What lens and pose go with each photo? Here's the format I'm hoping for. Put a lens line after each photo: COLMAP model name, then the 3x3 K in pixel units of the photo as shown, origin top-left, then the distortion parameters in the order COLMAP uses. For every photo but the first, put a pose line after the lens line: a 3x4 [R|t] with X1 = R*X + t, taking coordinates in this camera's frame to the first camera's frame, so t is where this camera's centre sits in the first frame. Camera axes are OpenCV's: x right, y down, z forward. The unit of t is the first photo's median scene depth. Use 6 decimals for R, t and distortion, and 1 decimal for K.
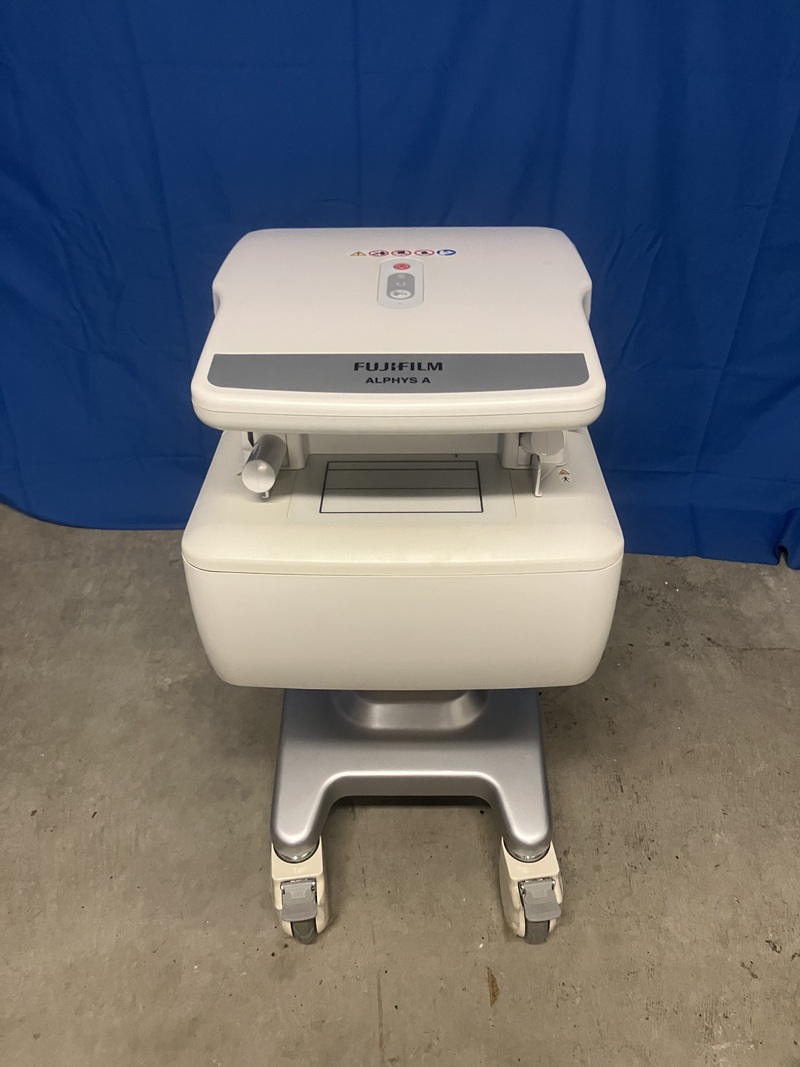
lens RADIAL K [[899.8, 0, 408.1], [0, 899.8, 547.5], [0, 0, 1]] dist [0.003782, 0.012644]
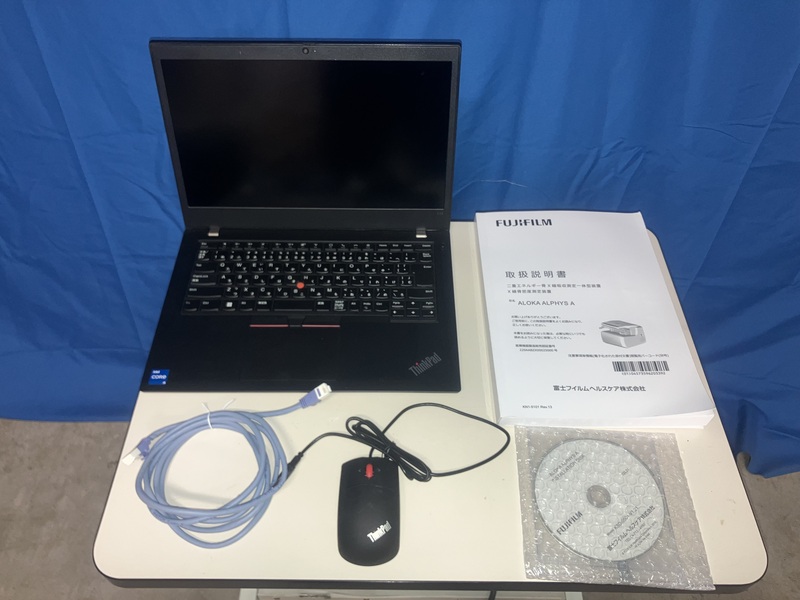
lens RADIAL K [[674.6, 0, 402.6], [0, 674.6, 301.4], [0, 0, 1]] dist [0.003782, 0.012644]
pose [[0.999324, 0.002674, 0.036670, 0.024924], [-0.006254, 0.995181, 0.097852, -0.270709], [-0.036232, -0.098016, 0.994525, 0.343879]]
